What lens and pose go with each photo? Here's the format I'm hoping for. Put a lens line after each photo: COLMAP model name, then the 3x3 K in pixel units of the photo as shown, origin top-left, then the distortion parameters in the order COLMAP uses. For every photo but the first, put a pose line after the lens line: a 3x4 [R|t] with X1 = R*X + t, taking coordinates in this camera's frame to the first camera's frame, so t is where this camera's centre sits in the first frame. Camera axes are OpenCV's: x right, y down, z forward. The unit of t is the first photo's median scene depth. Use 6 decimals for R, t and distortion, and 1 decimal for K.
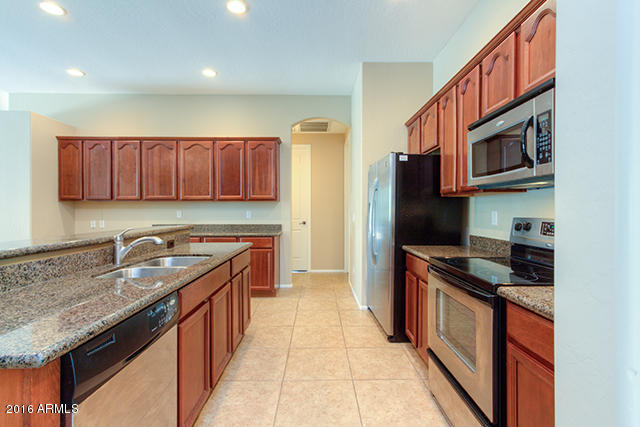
lens RADIAL K [[307.1, 0, 316.9], [0, 307.1, 210.1], [0, 0, 1]] dist [0.001265, 0.000452]
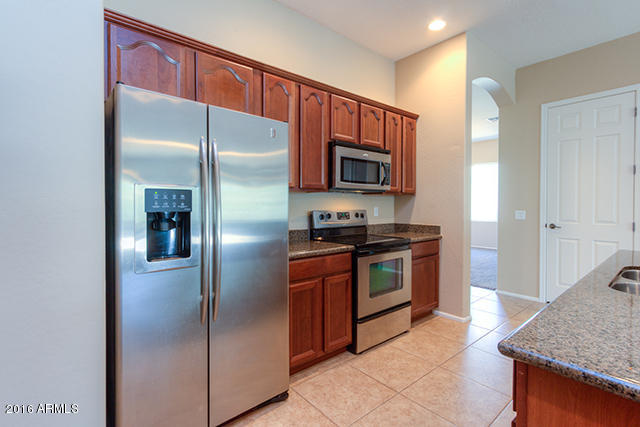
lens RADIAL K [[307.1, 0, 318.6], [0, 307.1, 209.9], [0, 0, 1]] dist [0.001265, 0.000452]
pose [[-0.649088, -0.012249, 0.760615, -0.424681], [0.003861, 0.999804, 0.019396, -0.007238], [-0.760703, 0.015527, -0.648914, 1.807645]]
